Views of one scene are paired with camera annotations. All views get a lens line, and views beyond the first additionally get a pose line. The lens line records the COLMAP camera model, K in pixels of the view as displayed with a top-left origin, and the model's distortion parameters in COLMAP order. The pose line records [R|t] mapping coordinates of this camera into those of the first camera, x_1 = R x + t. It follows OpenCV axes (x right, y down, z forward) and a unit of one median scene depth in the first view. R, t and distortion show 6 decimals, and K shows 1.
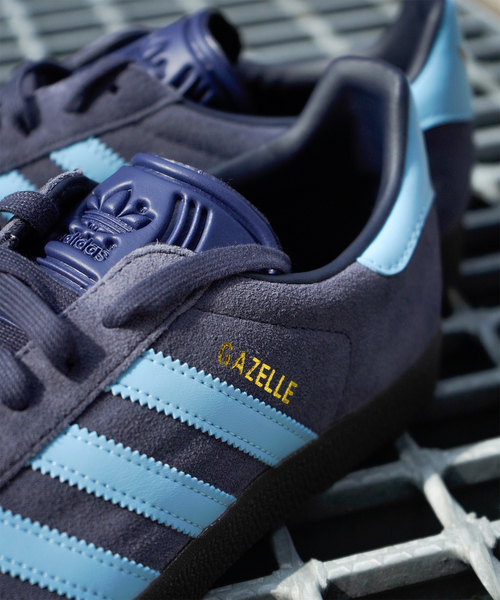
lens RADIAL K [[1236.0, 0, 250.0], [0, 1236.0, 300.0], [0, 0, 1]] dist [-0.004252, 0.205387]
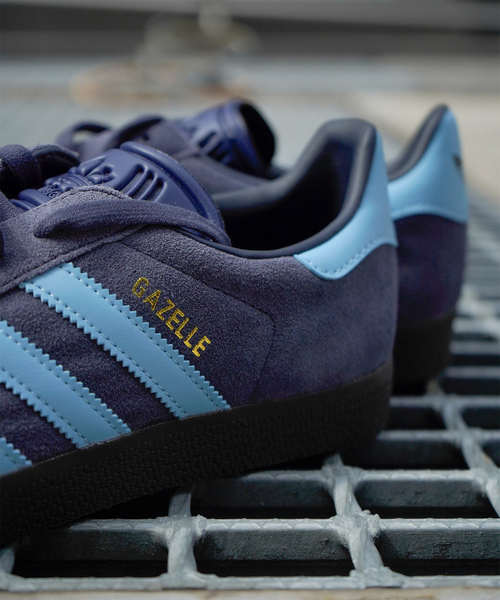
lens RADIAL K [[1046.8, 0, 250.0], [0, 1046.8, 300.0], [0, 0, 1]] dist [0.035080, 0.020995]
pose [[0.972621, 0.135546, -0.188772, 0.249363], [-0.181338, 0.950666, -0.251697, 0.268140], [0.145342, 0.279038, 0.949217, 0.126641]]
